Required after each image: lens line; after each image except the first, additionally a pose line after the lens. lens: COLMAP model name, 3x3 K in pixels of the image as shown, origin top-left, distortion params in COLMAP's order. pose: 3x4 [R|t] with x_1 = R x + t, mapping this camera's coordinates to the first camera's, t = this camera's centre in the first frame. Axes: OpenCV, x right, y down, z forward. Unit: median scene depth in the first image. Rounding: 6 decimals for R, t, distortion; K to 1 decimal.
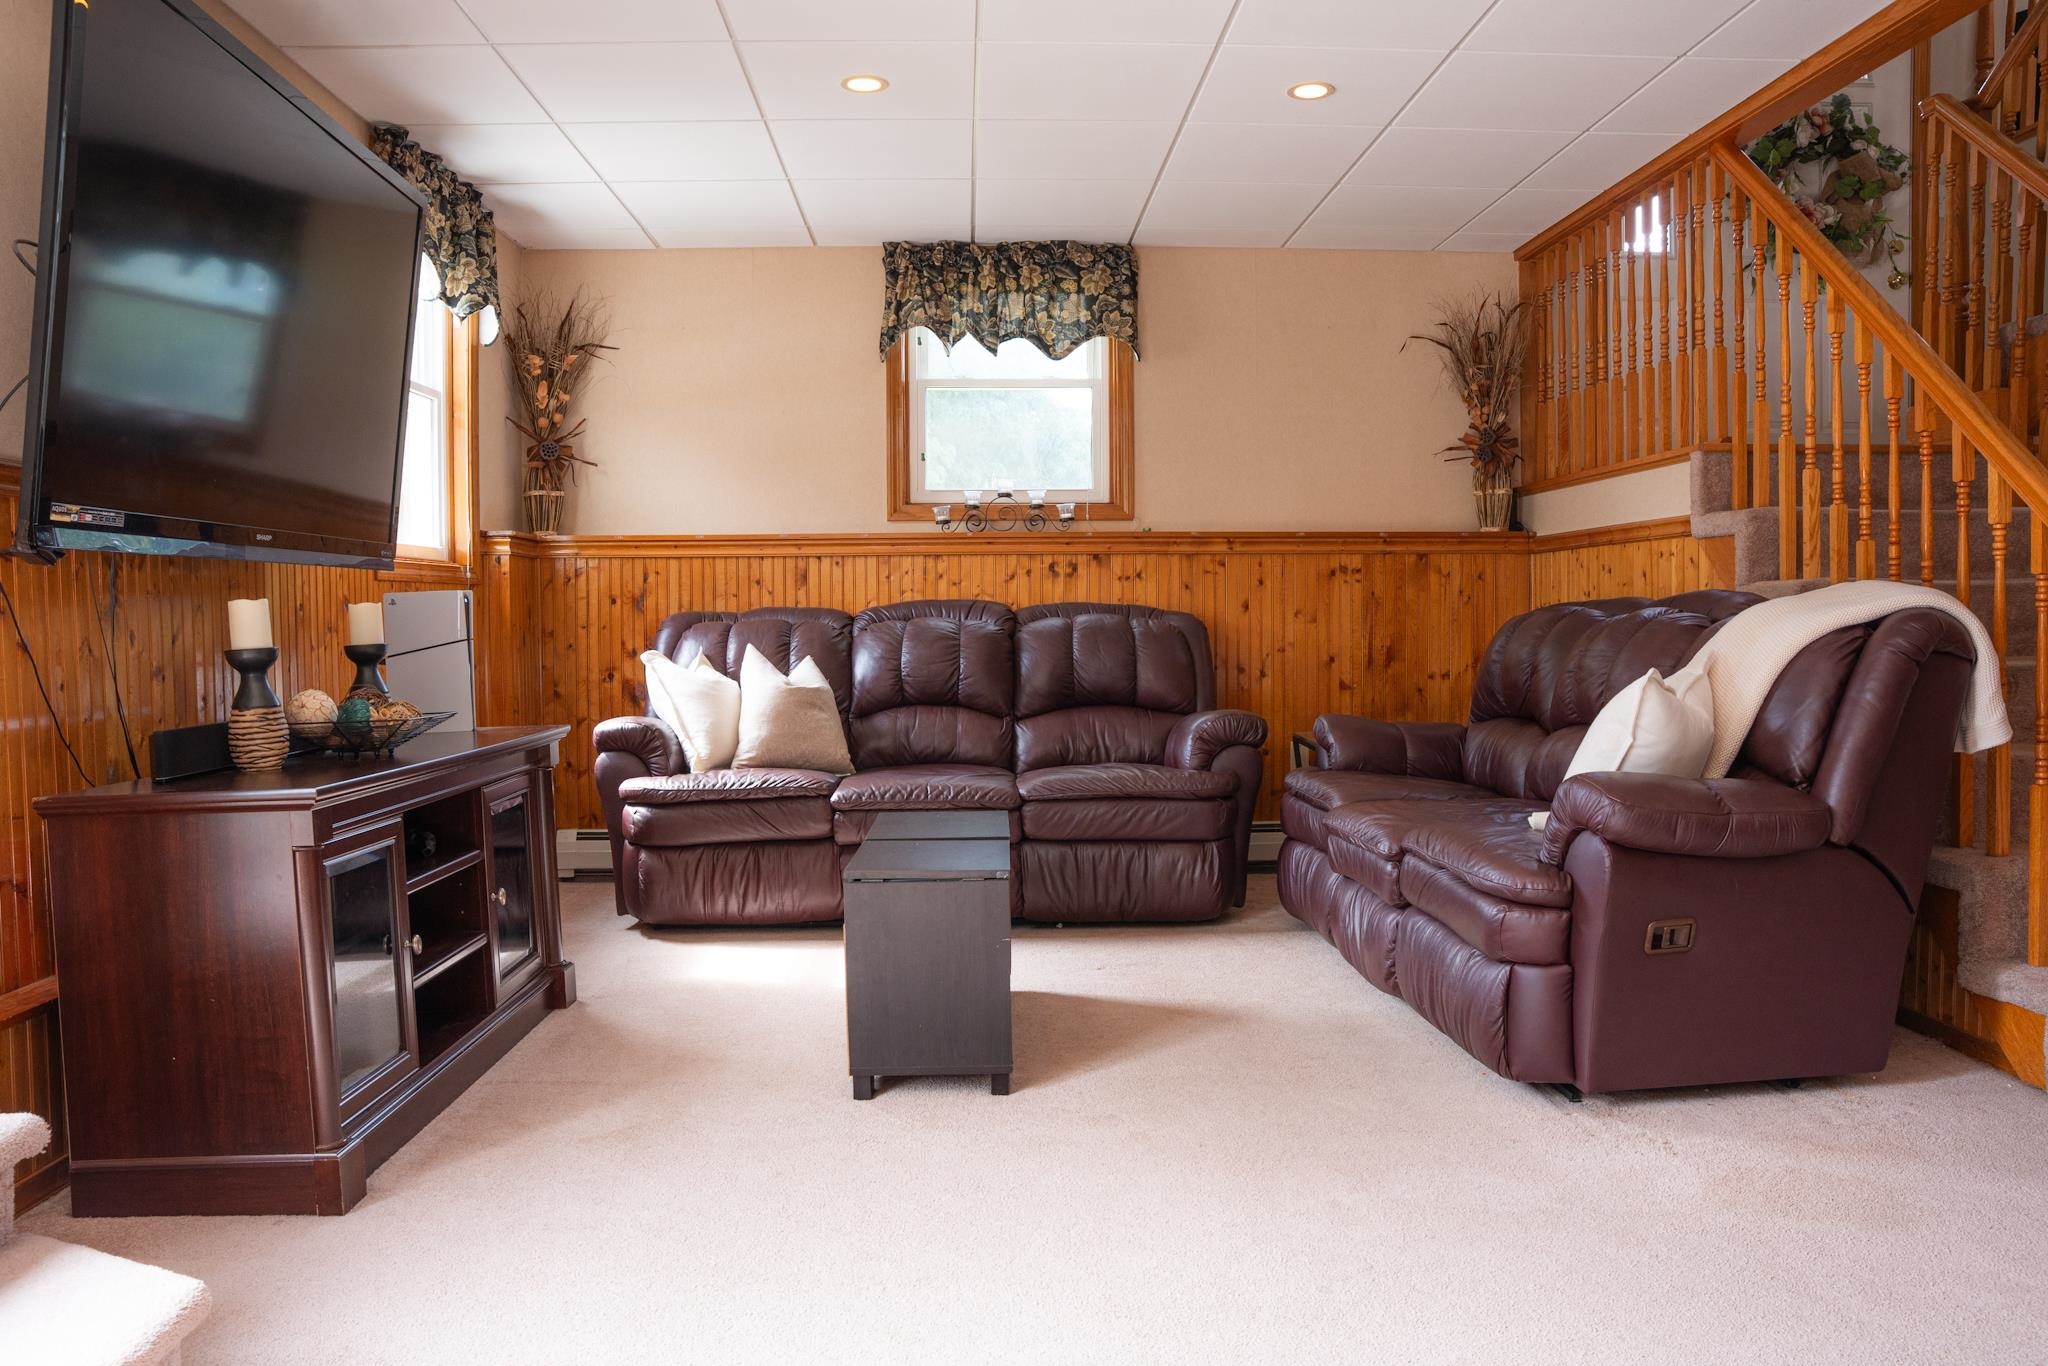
lens RADIAL K [[1522.1, 0, 985.6], [0, 1522.1, 691.1], [0, 0, 1]] dist [-0.143658, 0.119012]
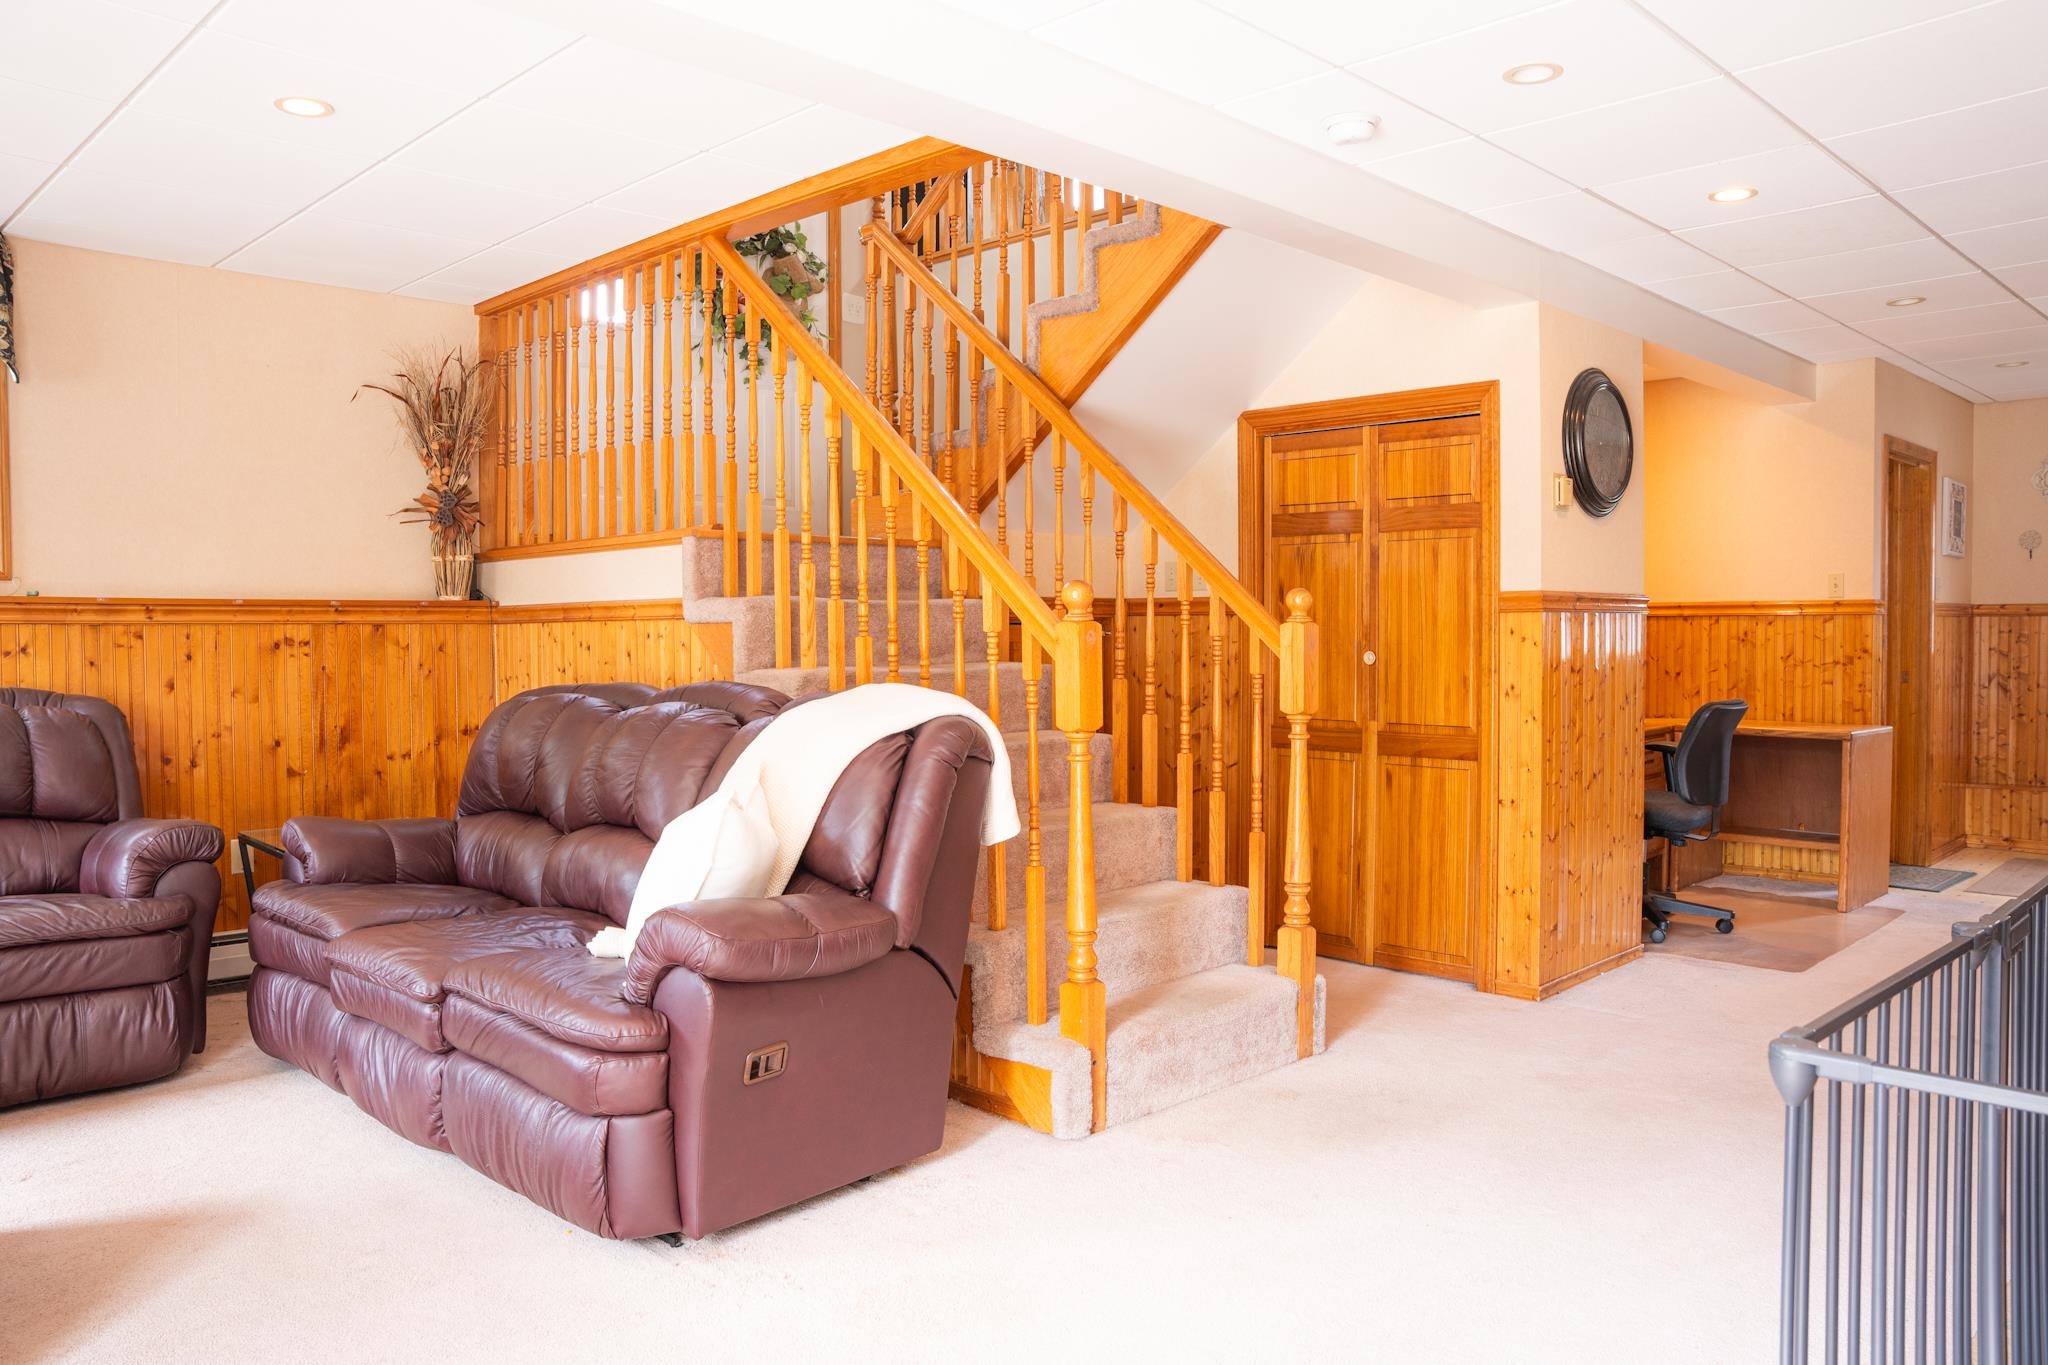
lens RADIAL K [[1522.1, 0, 1005.6], [0, 1522.1, 679.5], [0, 0, 1]] dist [-0.143658, 0.119012]
pose [[0.730326, -0.019627, 0.682817, -0.049845], [0.033203, 0.999426, -0.006785, -0.039333], [-0.682291, 0.027627, 0.730558, 0.081353]]
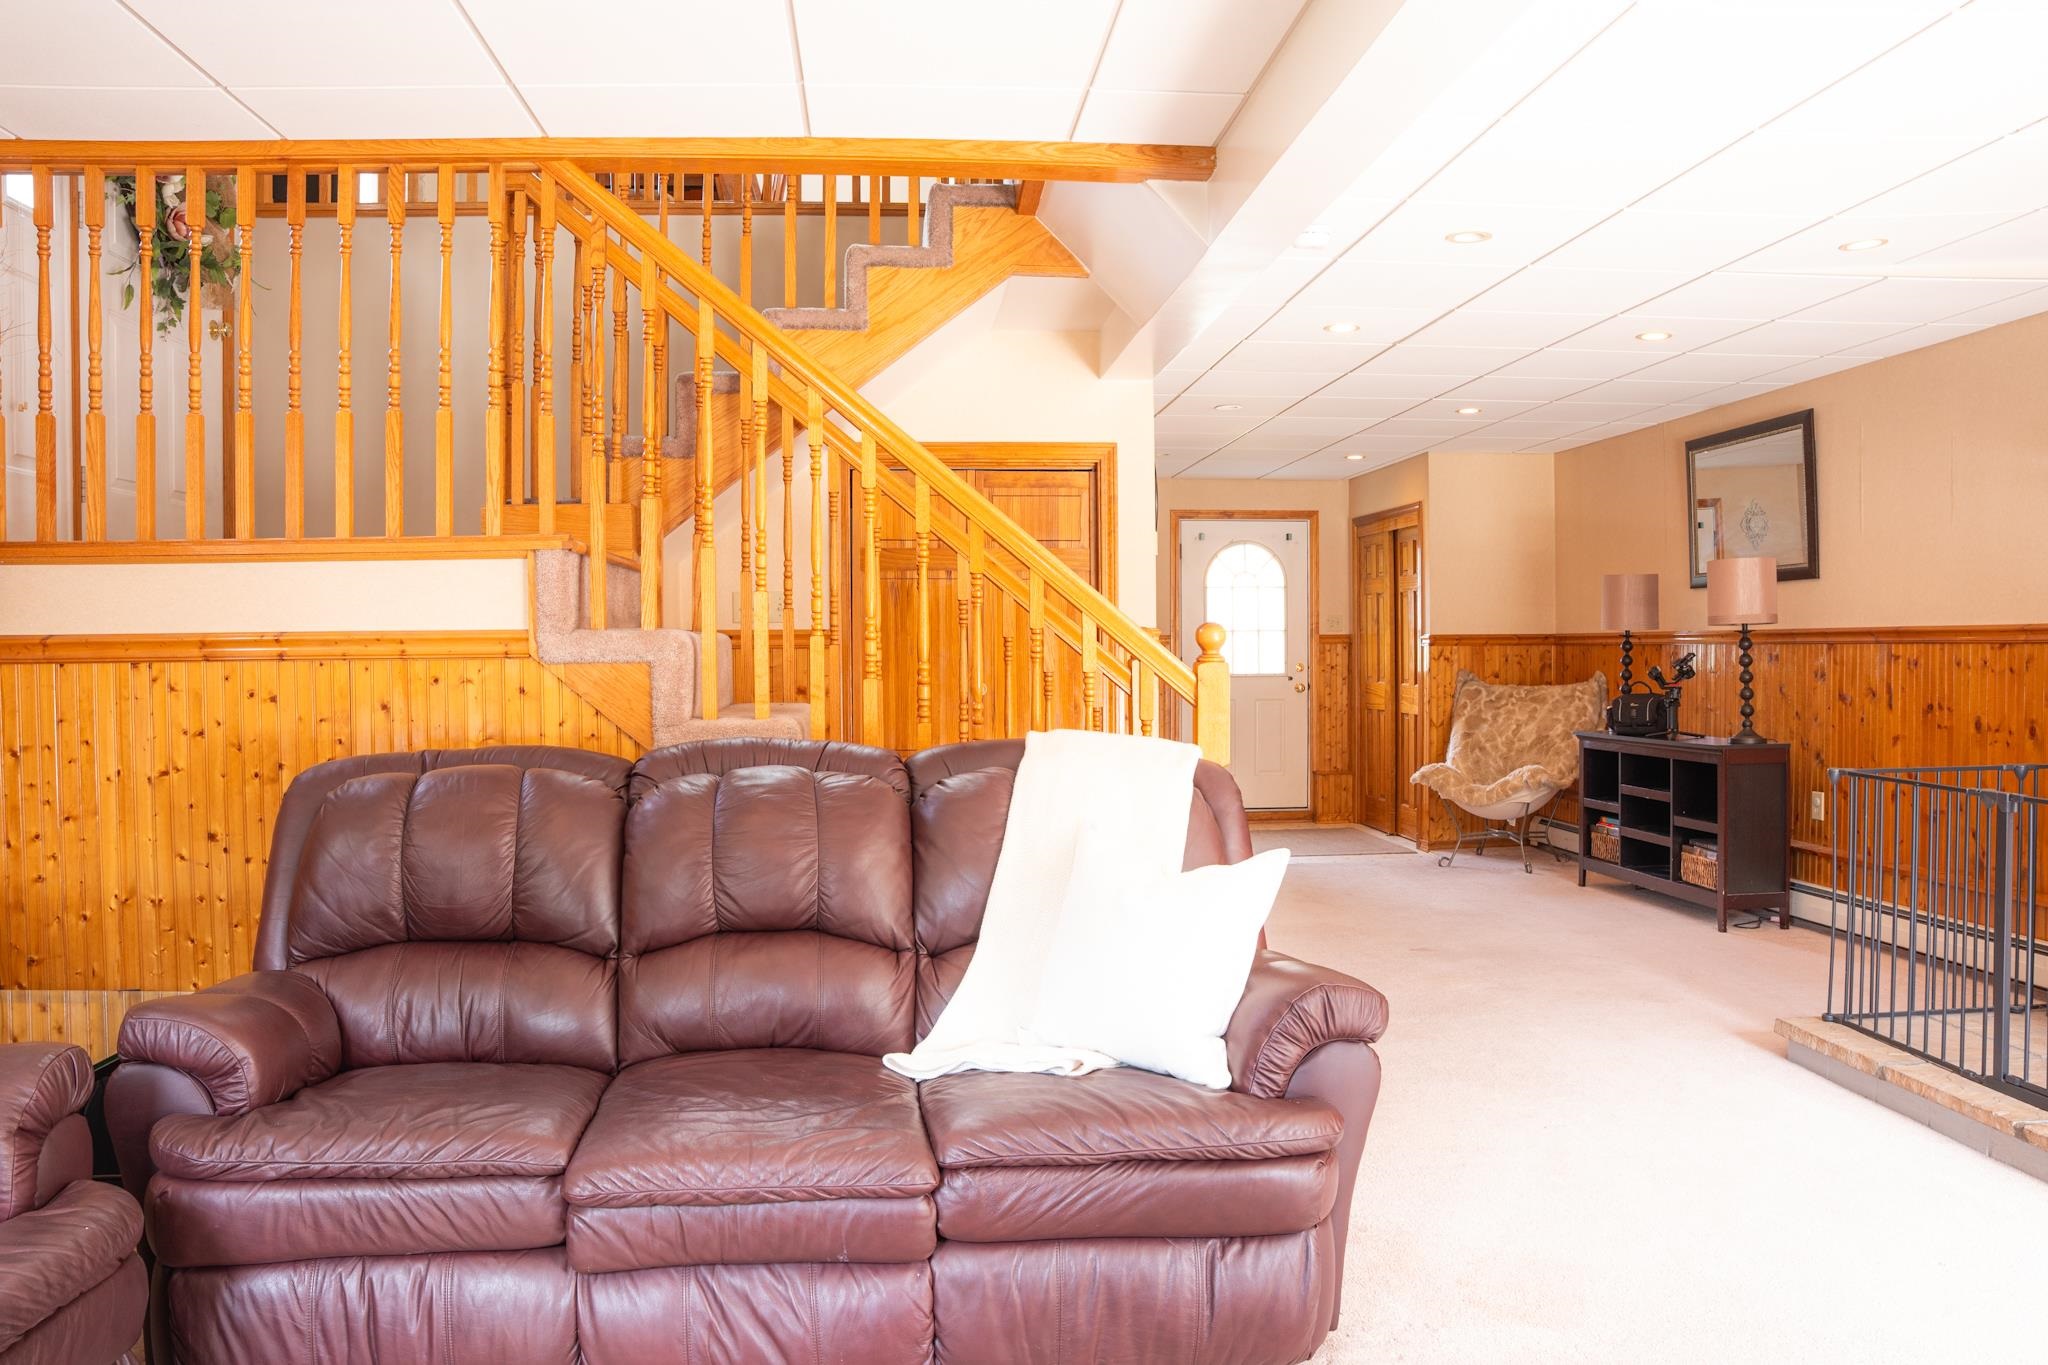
lens RADIAL K [[1521.2, 0, 1022.4], [0, 1521.2, 687.0], [0, 0, 1]] dist [-0.111401, 0.035116]
pose [[-0.065207, -0.021175, 0.997647, -0.243137], [0.054358, 0.998215, 0.024740, -0.075220], [-0.996390, 0.055844, -0.063940, 0.632732]]
